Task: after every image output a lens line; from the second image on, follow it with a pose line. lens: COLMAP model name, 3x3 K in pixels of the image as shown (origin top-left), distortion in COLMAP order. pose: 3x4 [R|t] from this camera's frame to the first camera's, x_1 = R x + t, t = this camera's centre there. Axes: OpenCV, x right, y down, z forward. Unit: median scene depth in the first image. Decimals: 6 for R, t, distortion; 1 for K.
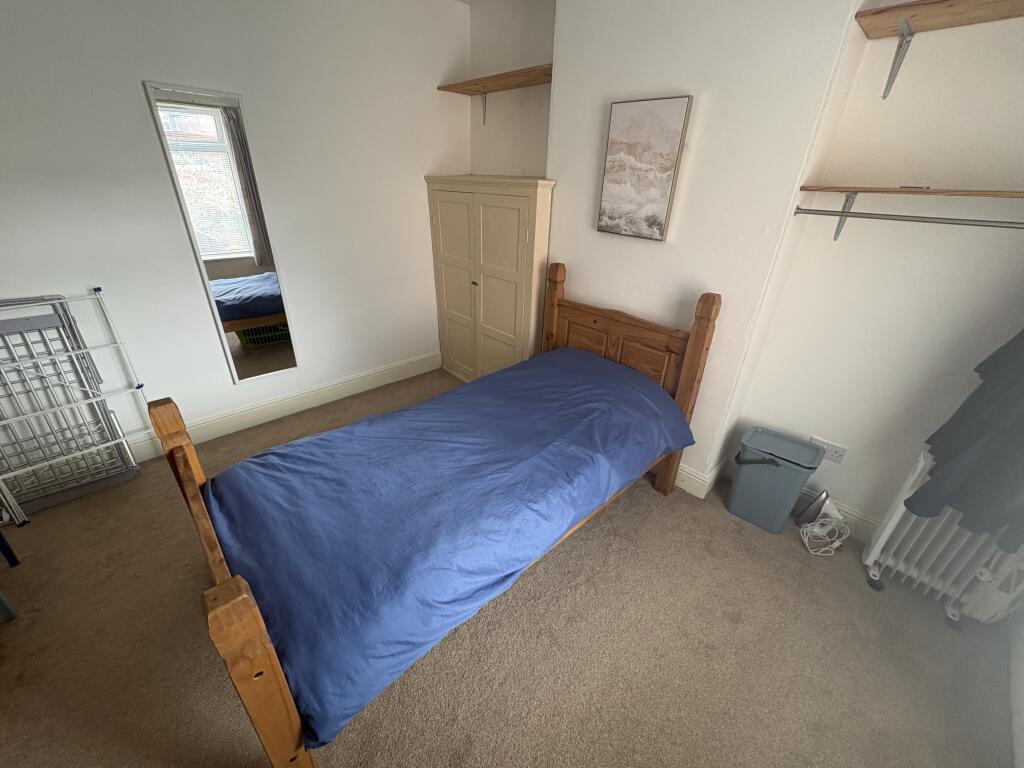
lens RADIAL K [[406.8, 0, 512.5], [0, 406.8, 383.7], [0, 0, 1]] dist [-0.000847, -0.000027]
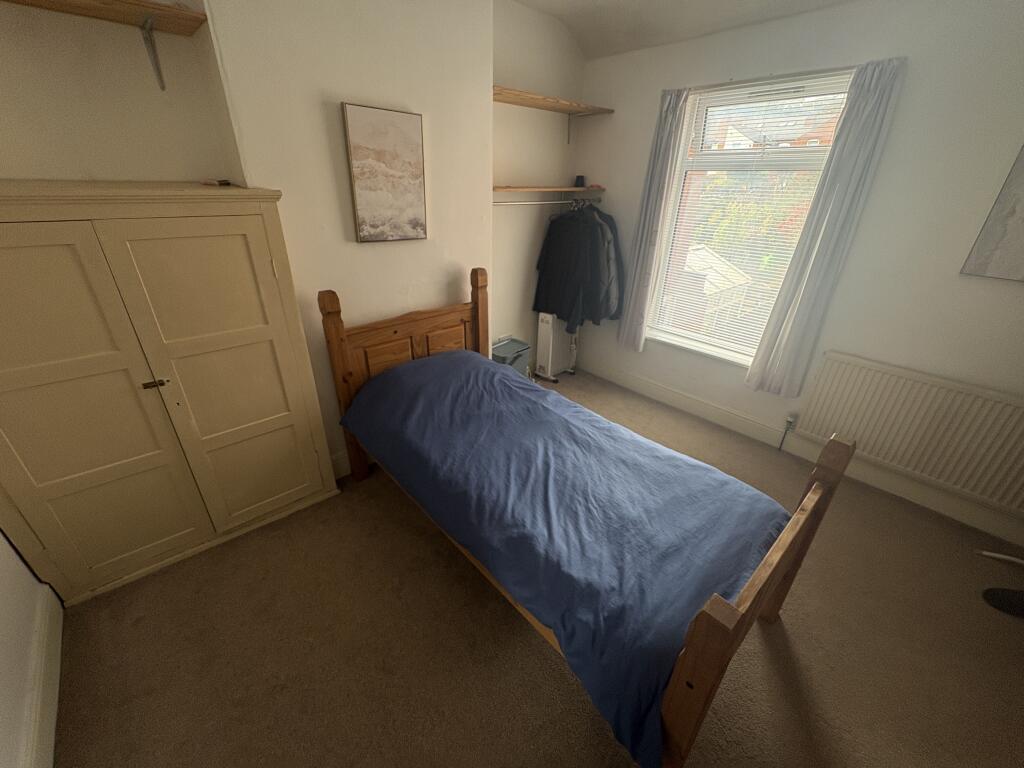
lens RADIAL K [[406.8, 0, 511.9], [0, 406.8, 382.1], [0, 0, 1]] dist [-0.000847, -0.000027]
pose [[0.025405, -0.470018, 0.882291, -0.815383], [0.433360, 0.800514, 0.413975, -0.394035], [-0.900863, 0.371833, 0.224024, 0.671789]]
